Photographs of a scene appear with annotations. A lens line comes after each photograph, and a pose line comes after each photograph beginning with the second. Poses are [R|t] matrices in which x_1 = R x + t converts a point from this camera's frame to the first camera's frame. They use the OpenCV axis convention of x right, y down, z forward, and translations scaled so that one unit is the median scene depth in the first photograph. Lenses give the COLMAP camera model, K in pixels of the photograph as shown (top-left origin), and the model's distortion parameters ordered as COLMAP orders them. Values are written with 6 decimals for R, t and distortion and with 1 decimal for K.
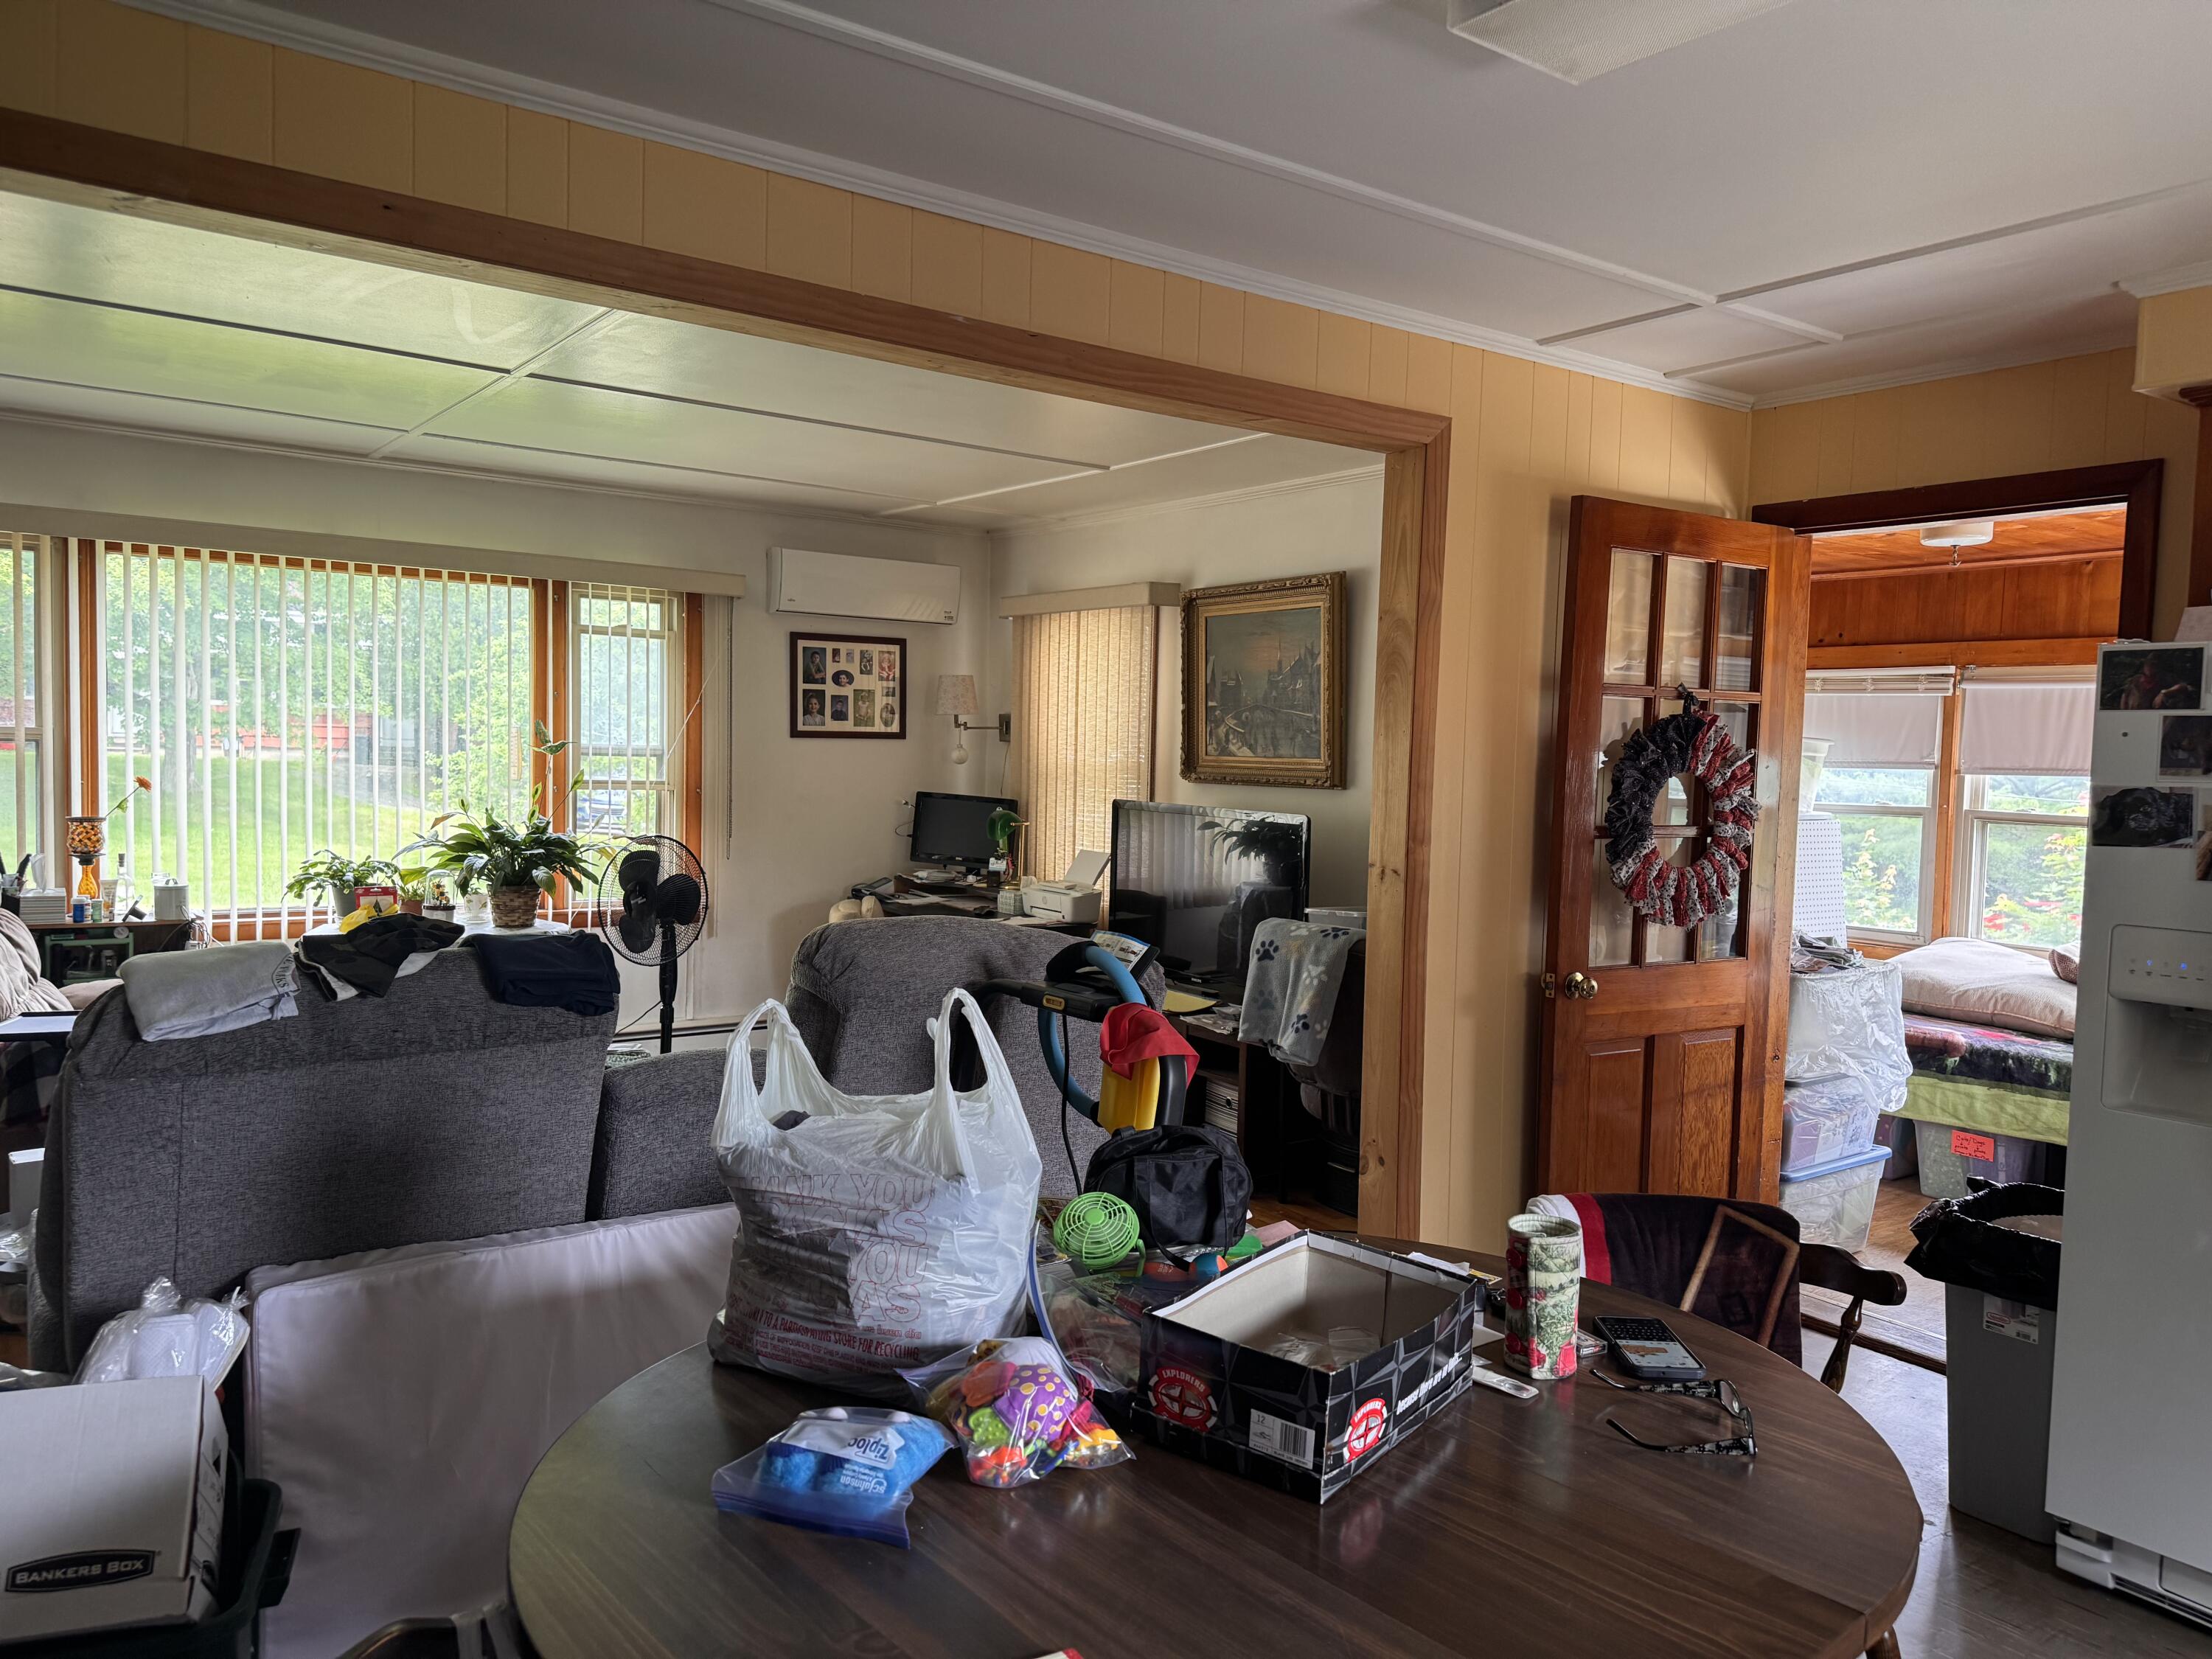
lens RADIAL K [[1517.0, 0, 1118.1], [0, 1517.0, 848.1], [0, 0, 1]] dist [0.131010, -0.211612]
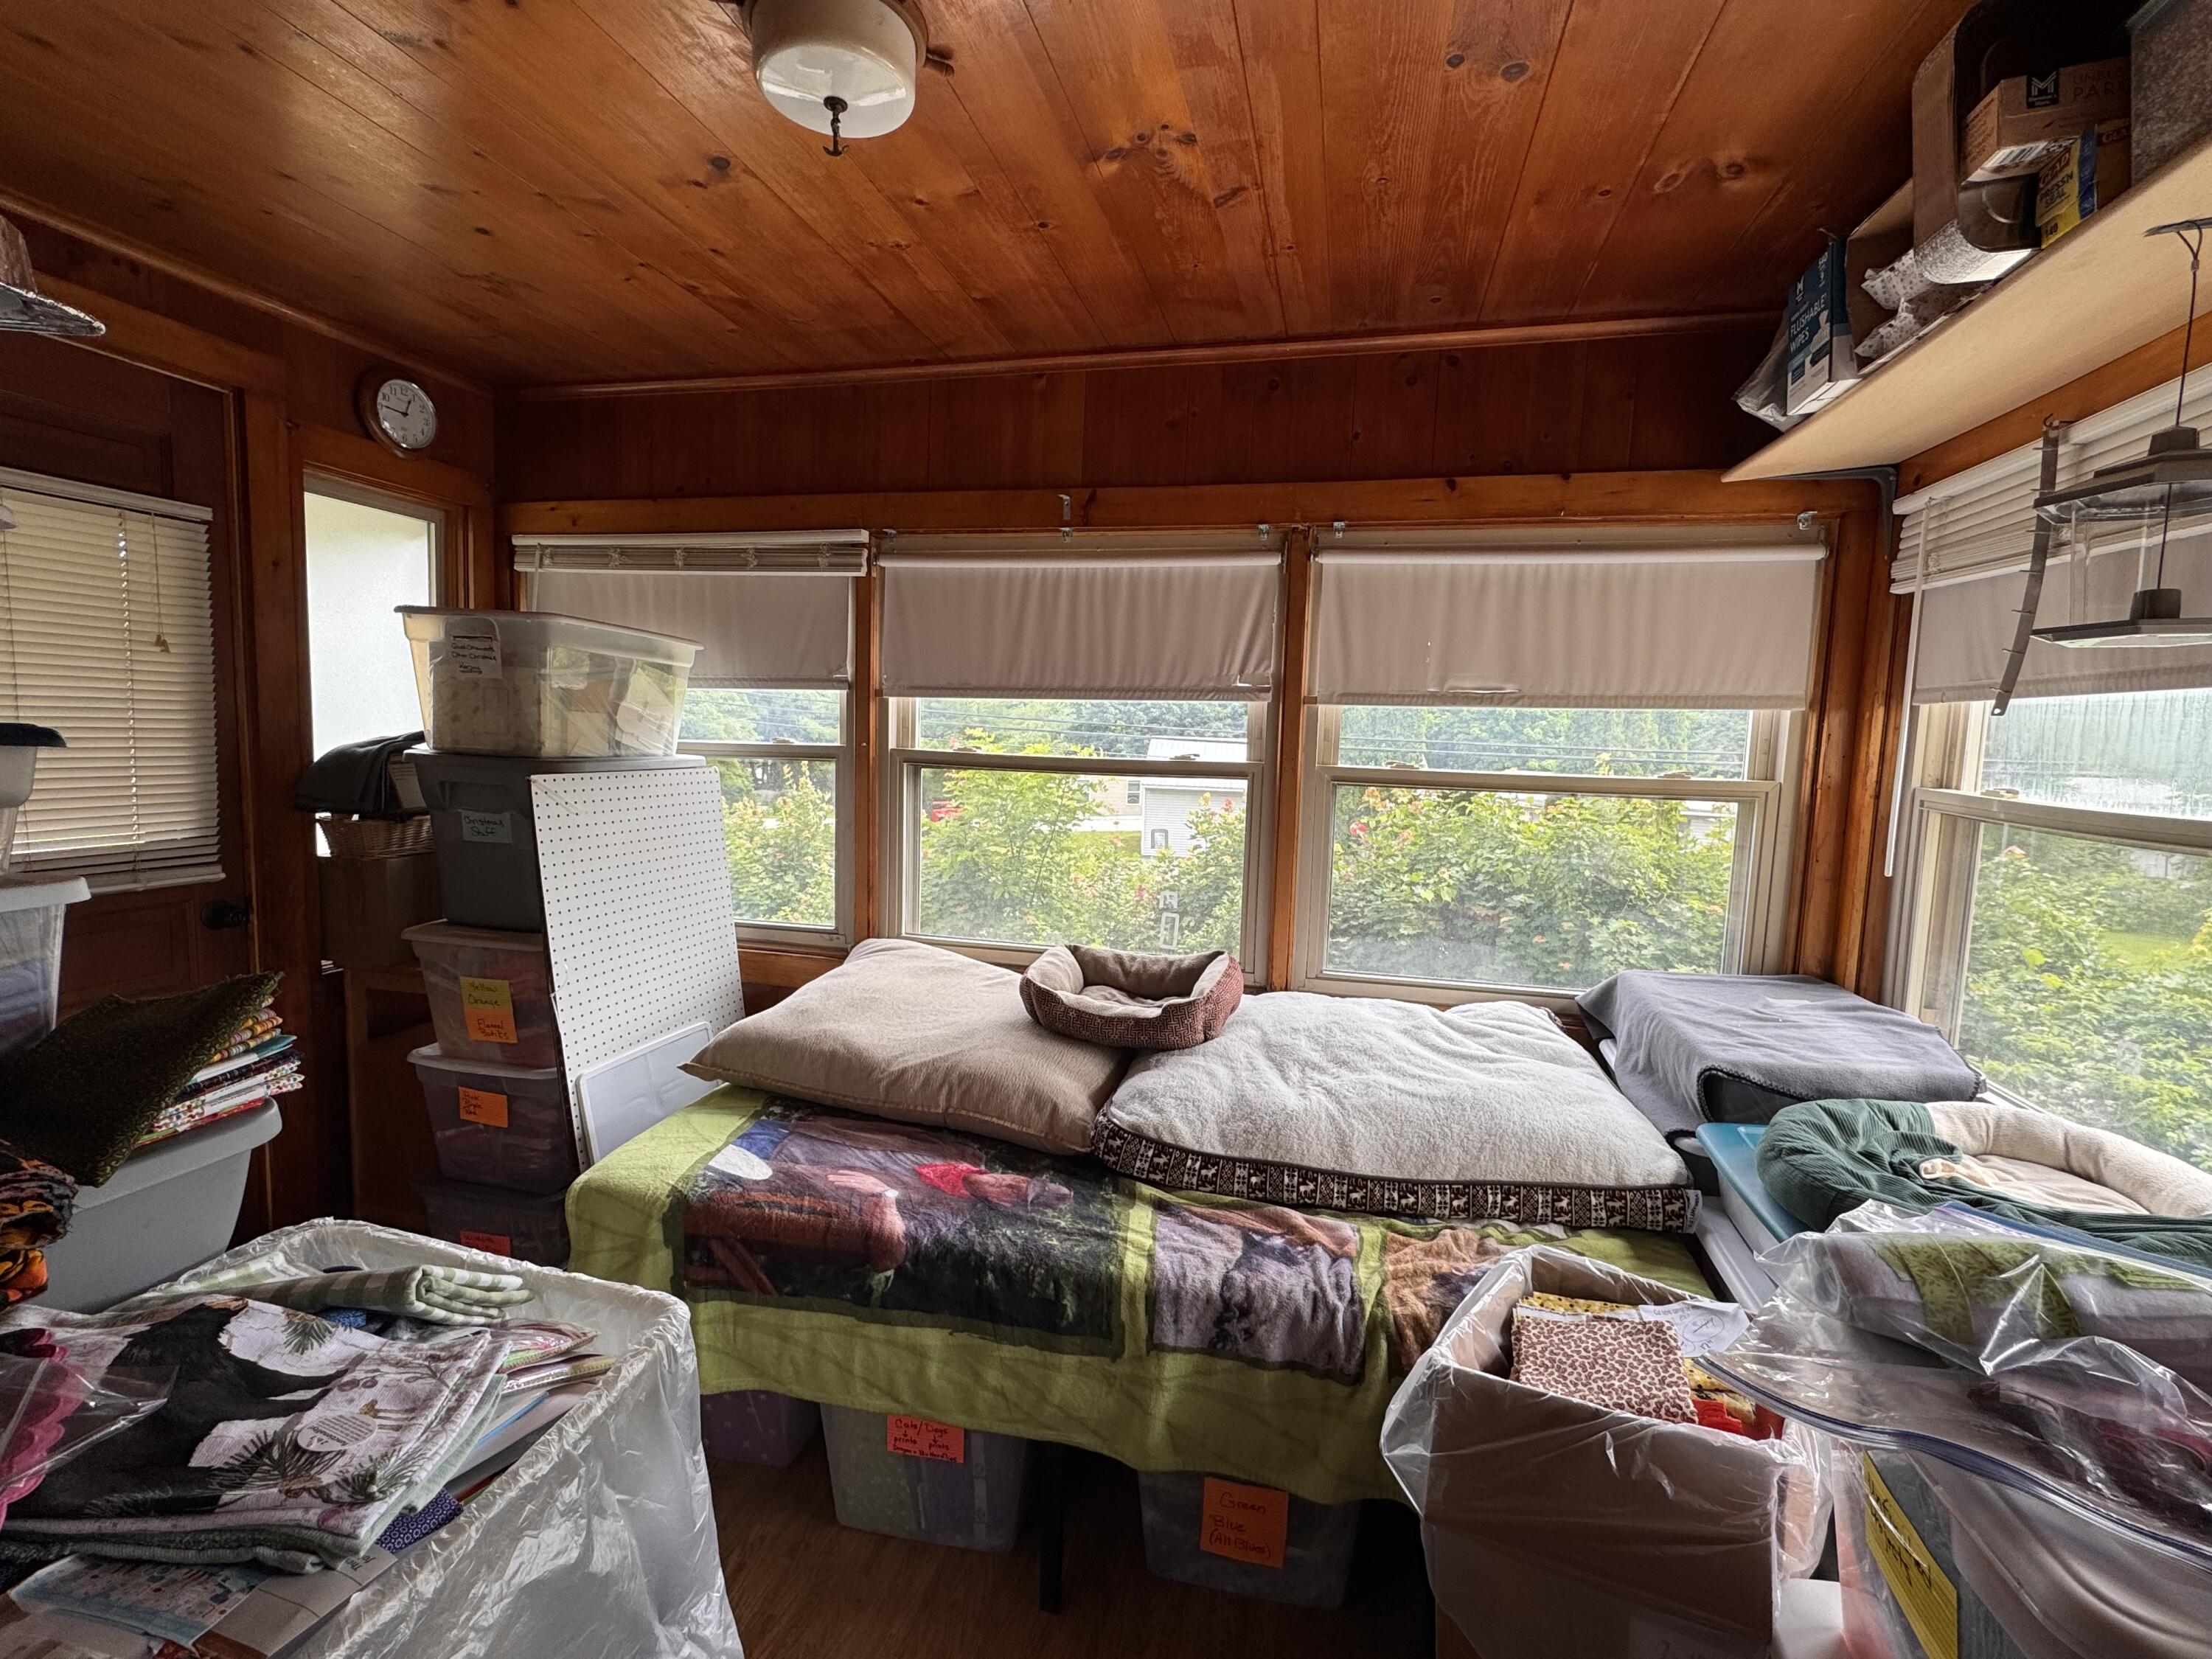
lens RADIAL K [[973.2, 0, 1104.1], [0, 973.2, 832.5], [0, 0, 1]] dist [0.000925, -0.003697]
pose [[0.763075, -0.066290, 0.642902, 0.517577], [0.027391, 0.997149, 0.070305, -0.024523], [-0.645730, -0.036038, 0.762715, 0.928565]]
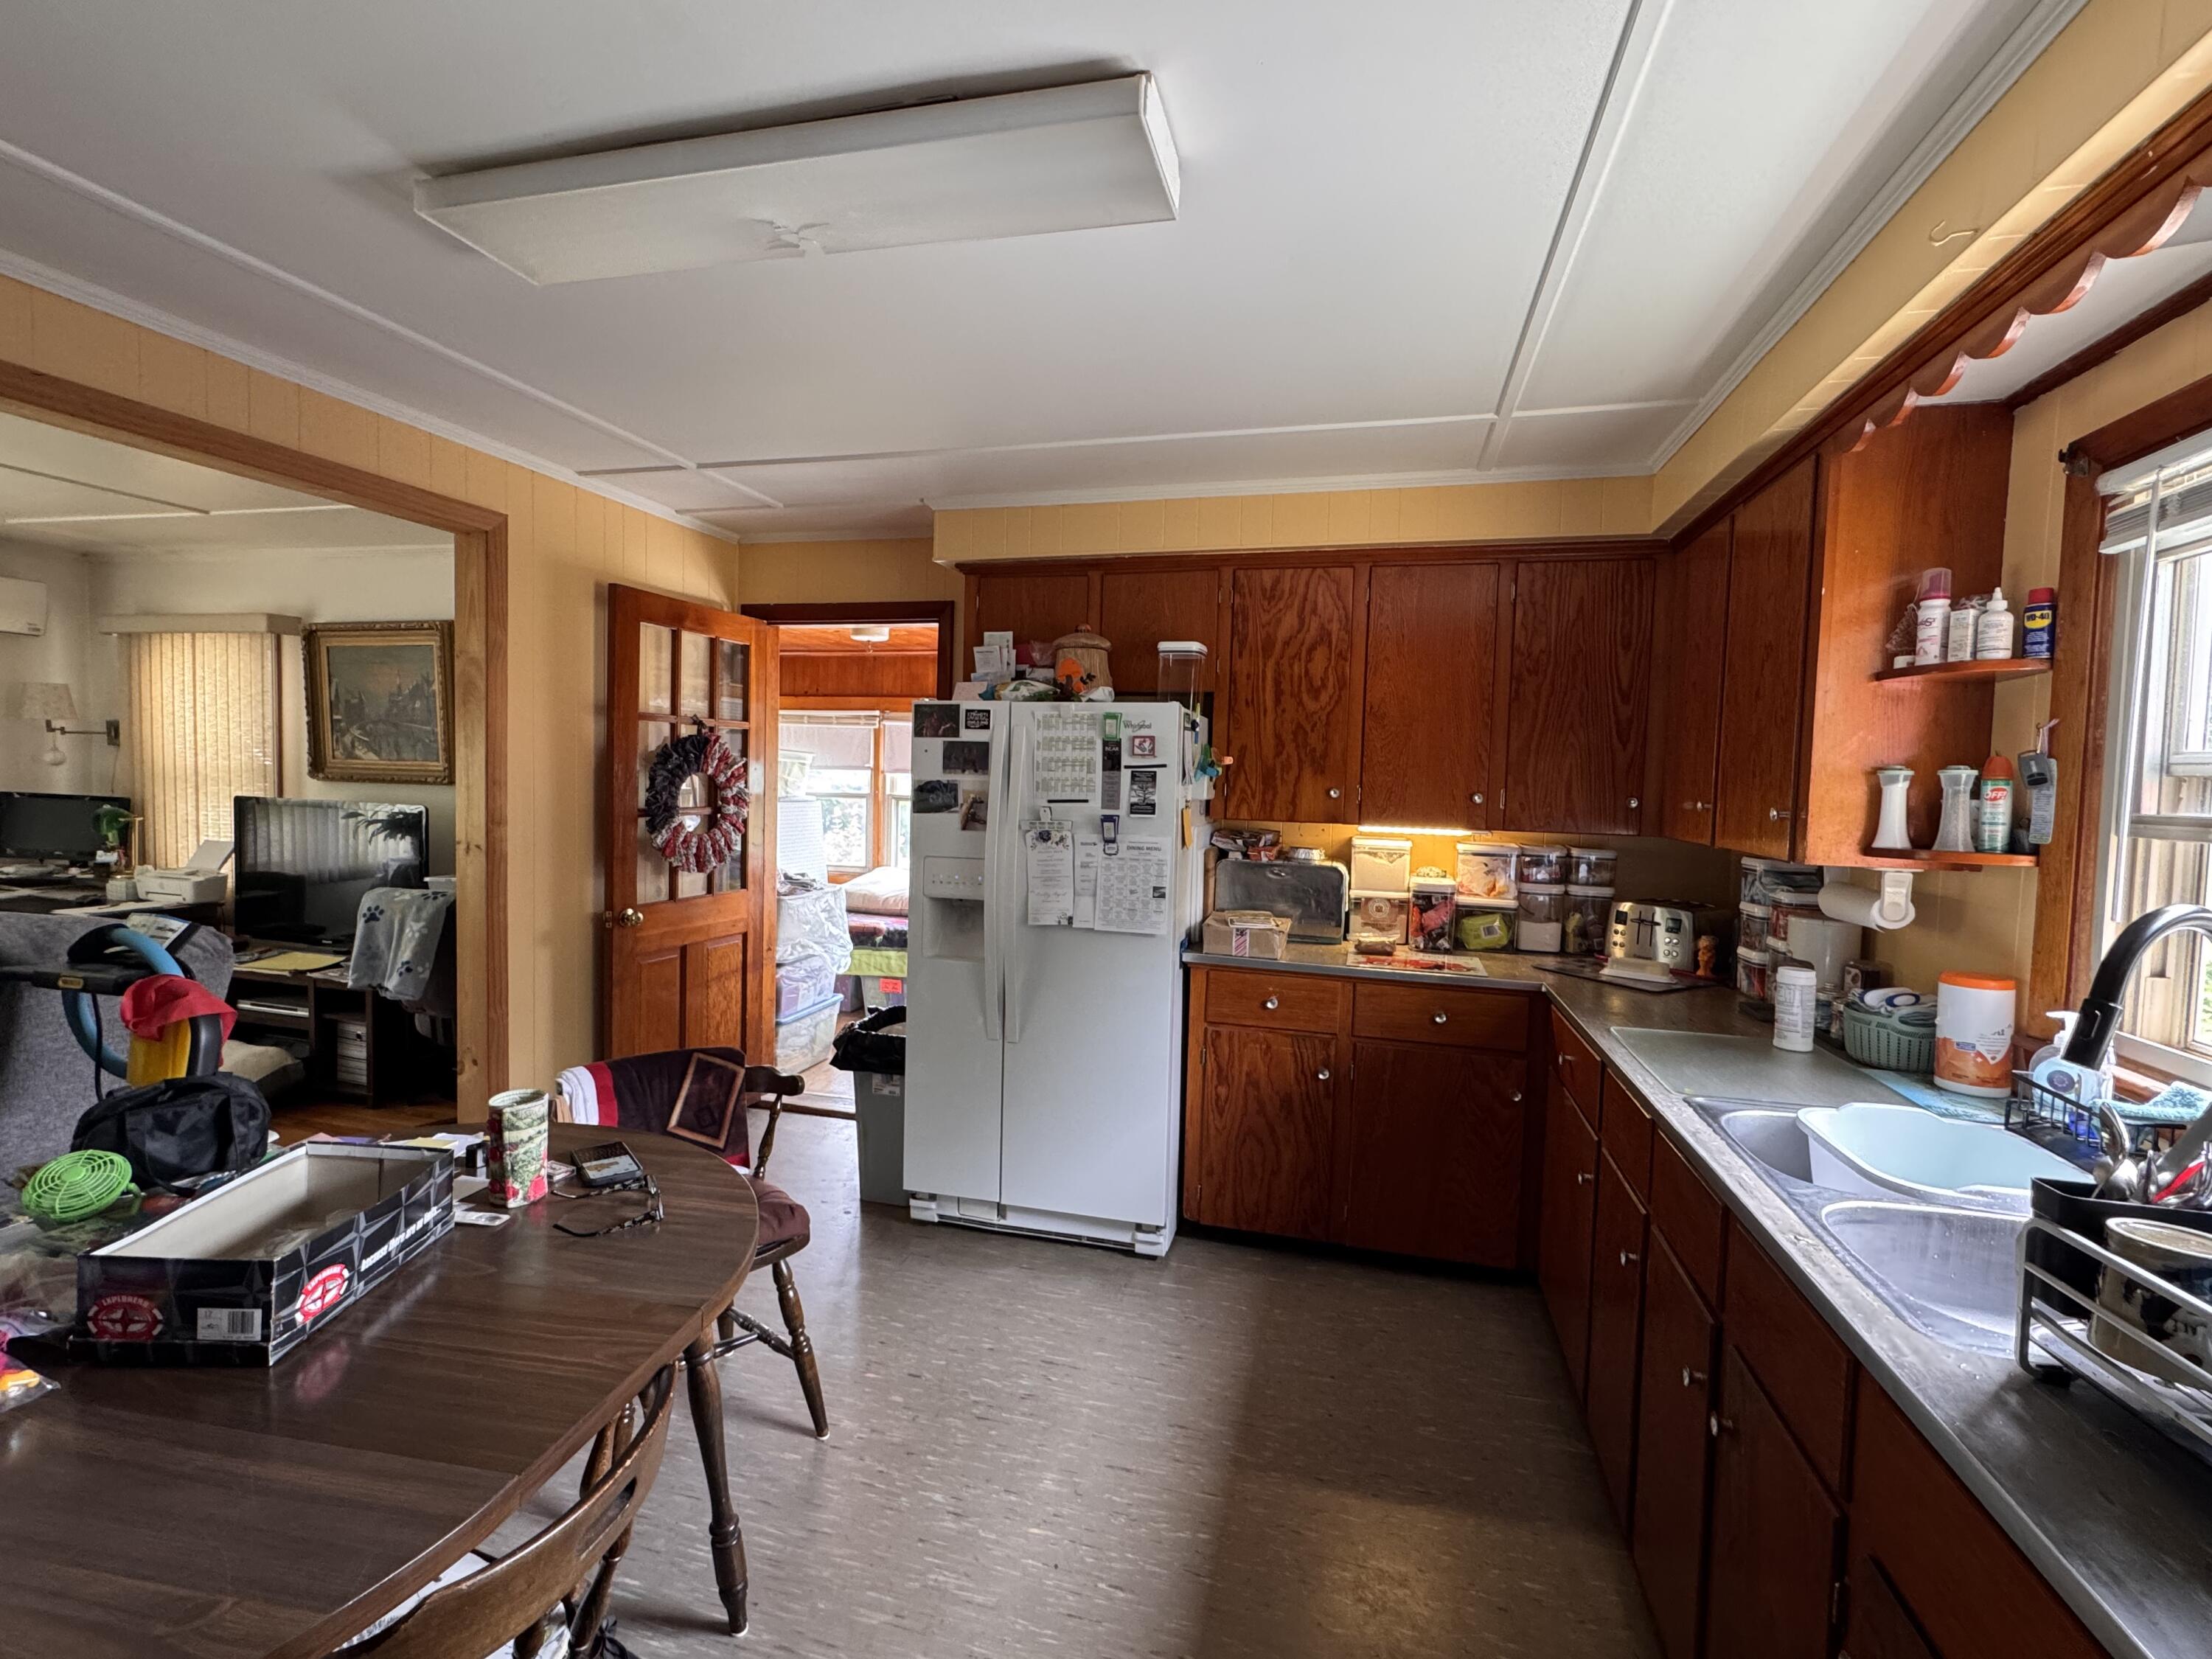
lens RADIAL K [[973.2, 0, 1104.1], [0, 973.2, 832.5], [0, 0, 1]] dist [0.000925, -0.003697]
pose [[0.776194, -0.041111, 0.629153, 0.067767], [0.033377, 0.999152, 0.024111, 0.000702], [-0.629610, 0.002284, 0.776908, -0.009869]]
